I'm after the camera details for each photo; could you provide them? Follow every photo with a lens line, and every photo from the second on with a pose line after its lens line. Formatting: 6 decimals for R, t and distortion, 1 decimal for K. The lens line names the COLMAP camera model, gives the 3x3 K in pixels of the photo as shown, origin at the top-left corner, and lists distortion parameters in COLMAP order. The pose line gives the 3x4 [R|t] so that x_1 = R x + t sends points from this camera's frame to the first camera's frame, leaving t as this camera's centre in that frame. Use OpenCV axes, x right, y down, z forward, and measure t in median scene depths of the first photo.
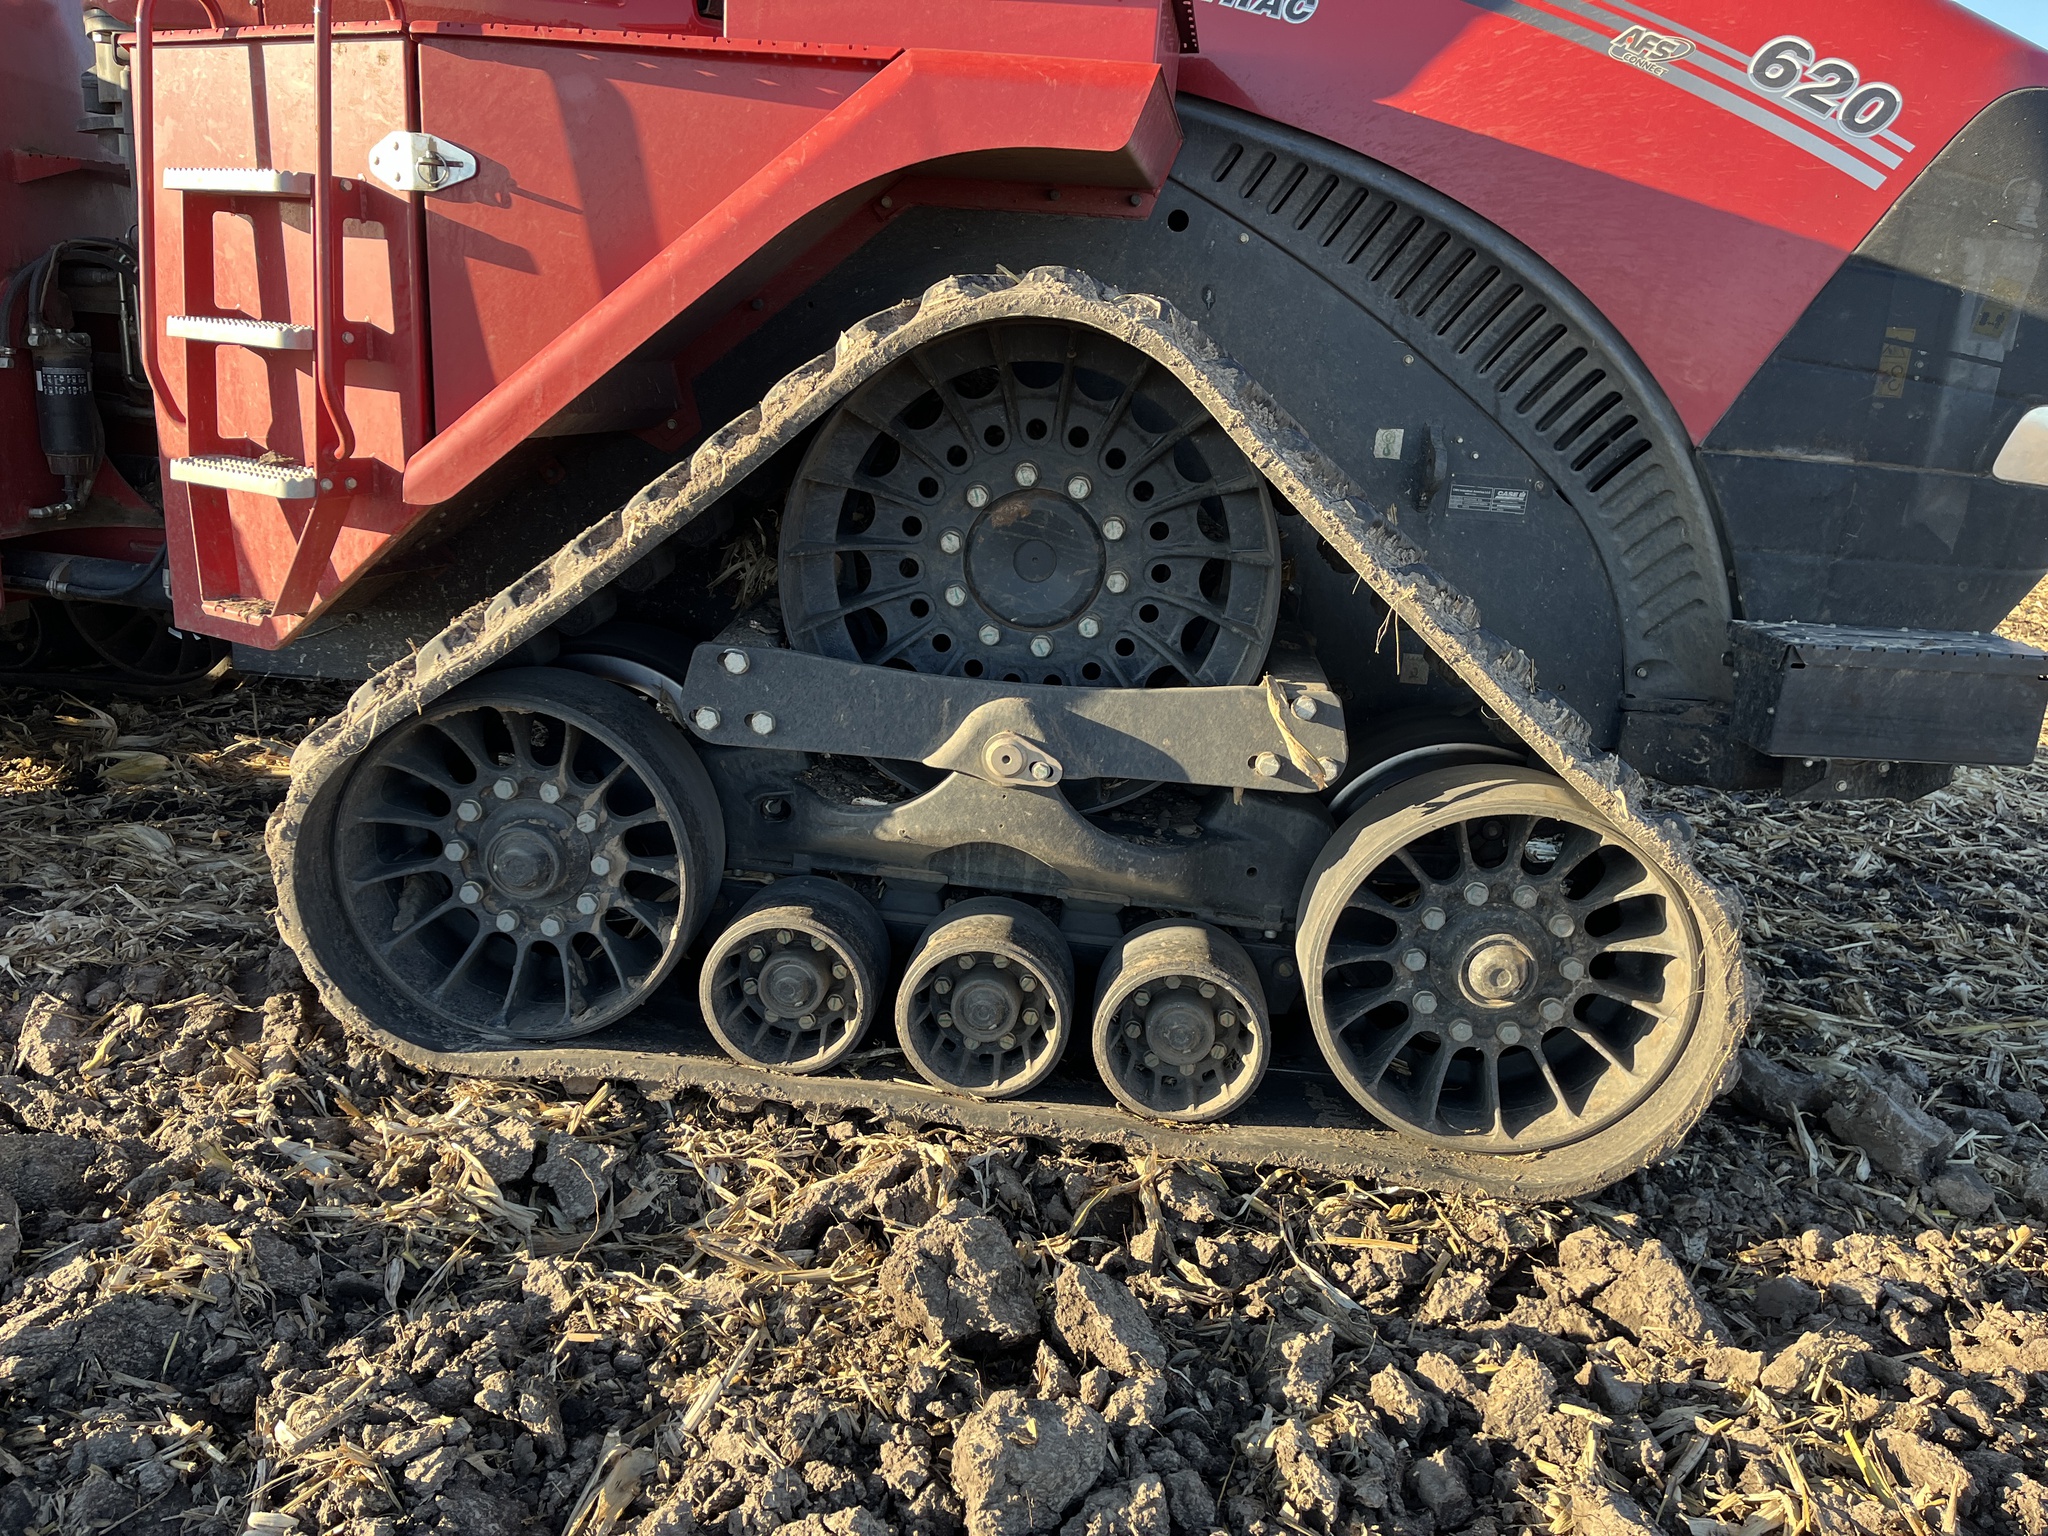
lens RADIAL K [[1528.1, 0, 1039.1], [0, 1528.1, 764.6], [0, 0, 1]] dist [0.052954, -0.069258]
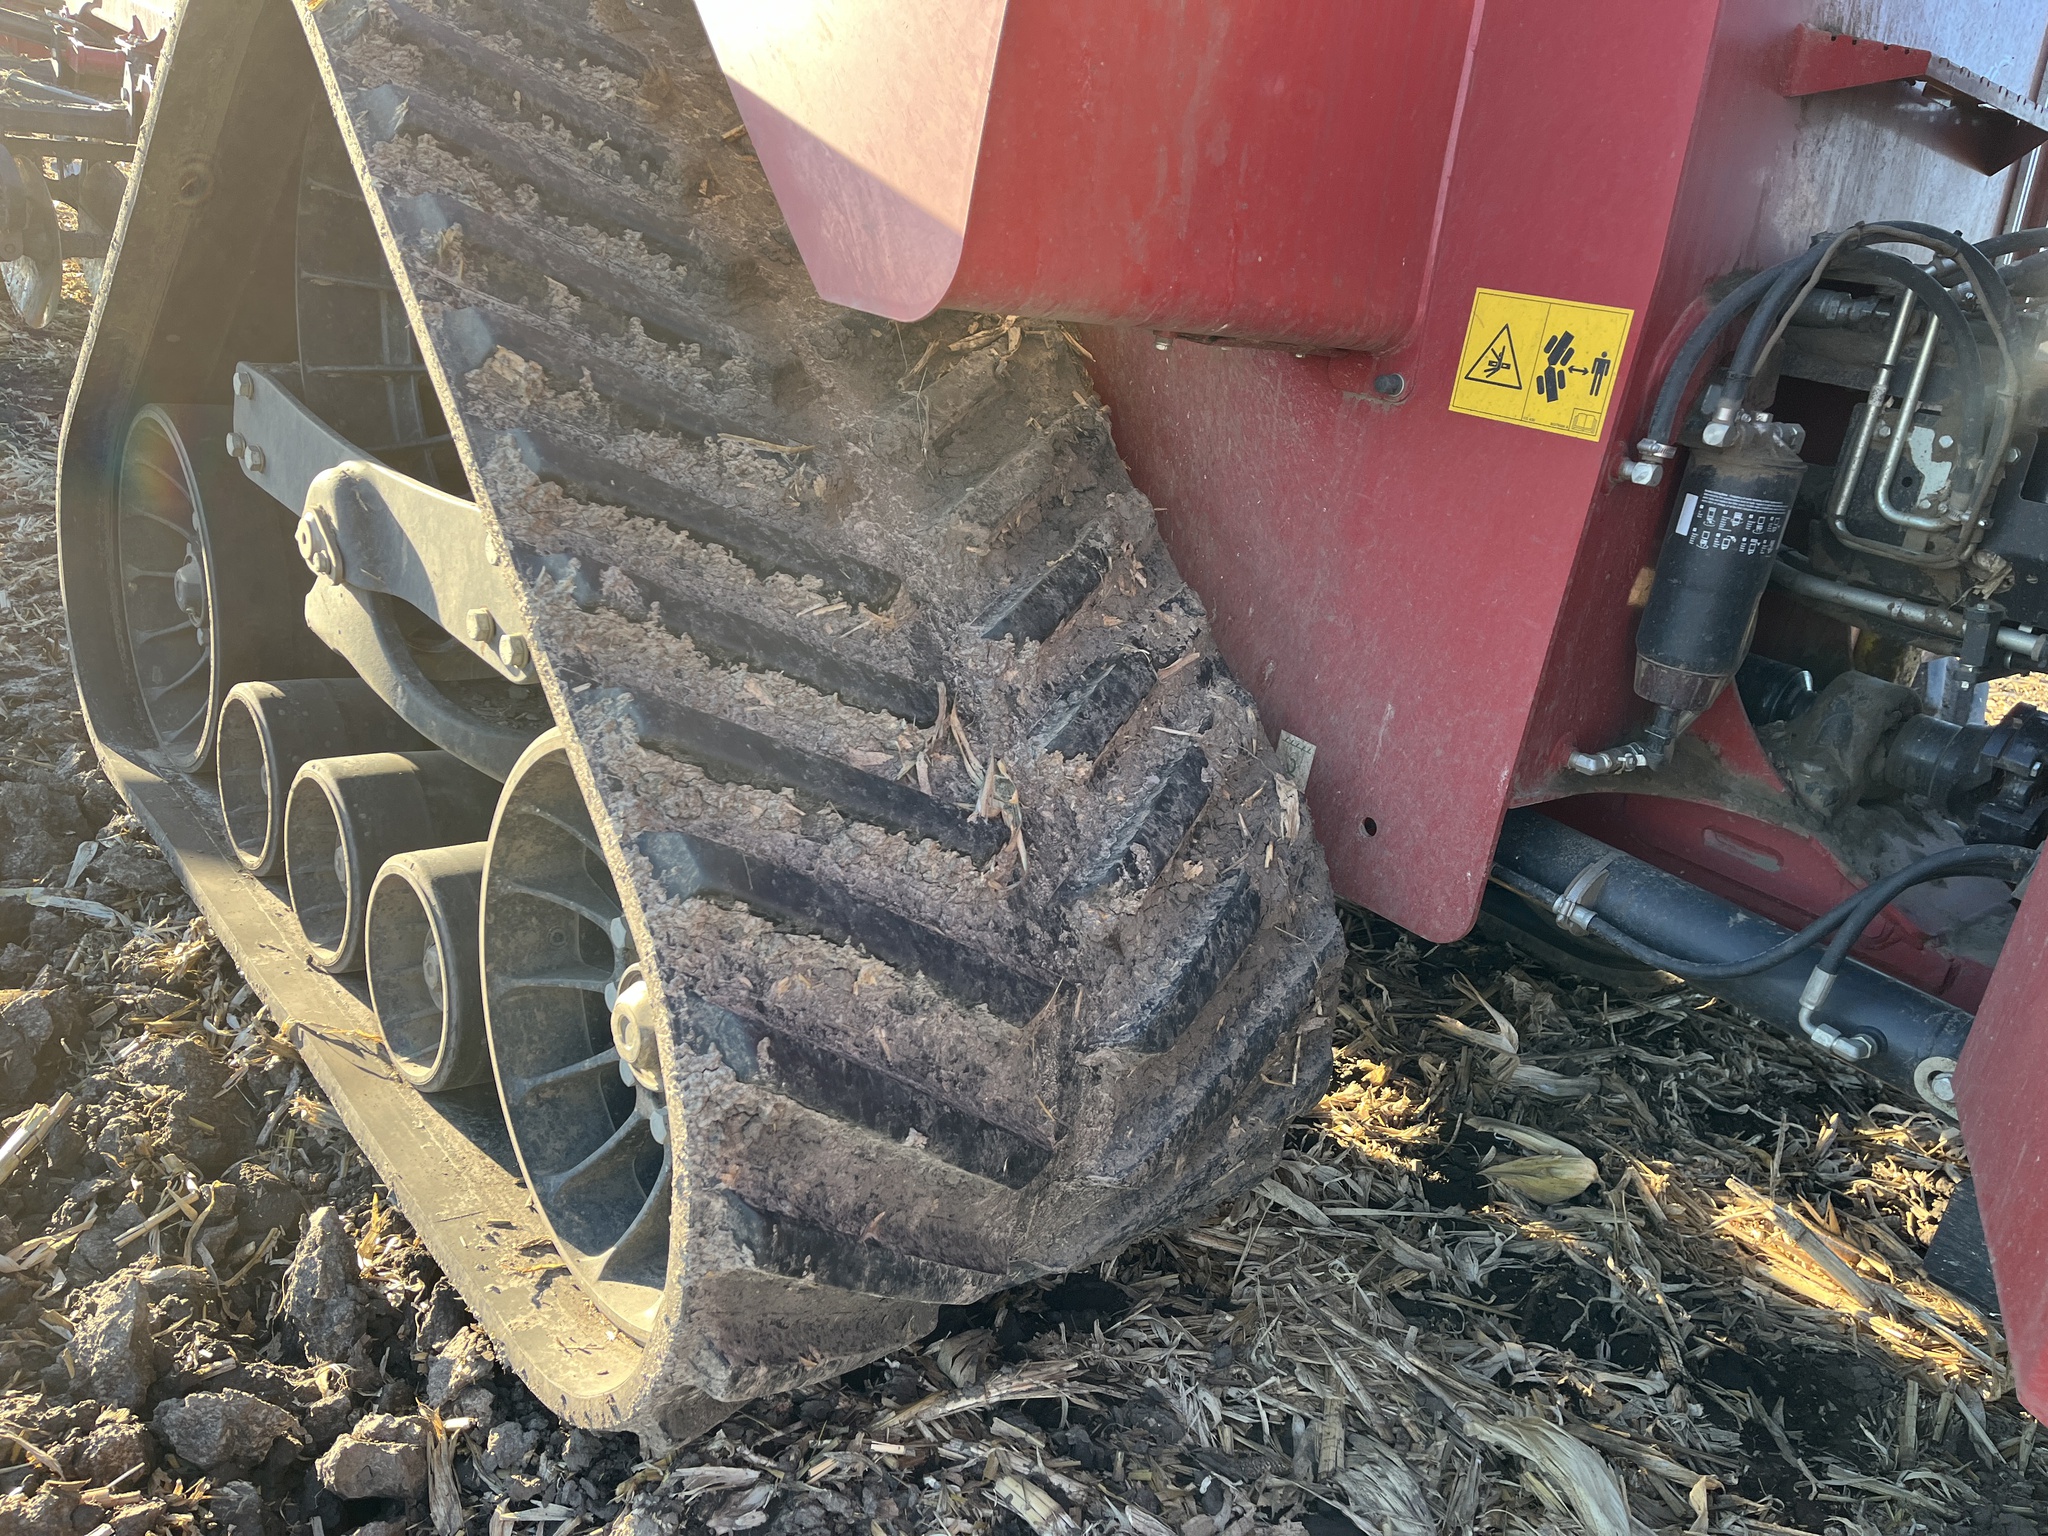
lens RADIAL K [[1544.0, 0, 1031.9], [0, 1544.0, 795.5], [0, 0, 1]] dist [0.087876, -0.125526]
pose [[0.704460, 0.282354, -0.651162, -0.448548], [-0.283914, 0.952965, 0.106068, -0.158371], [0.650484, 0.110153, 0.751490, 0.507602]]
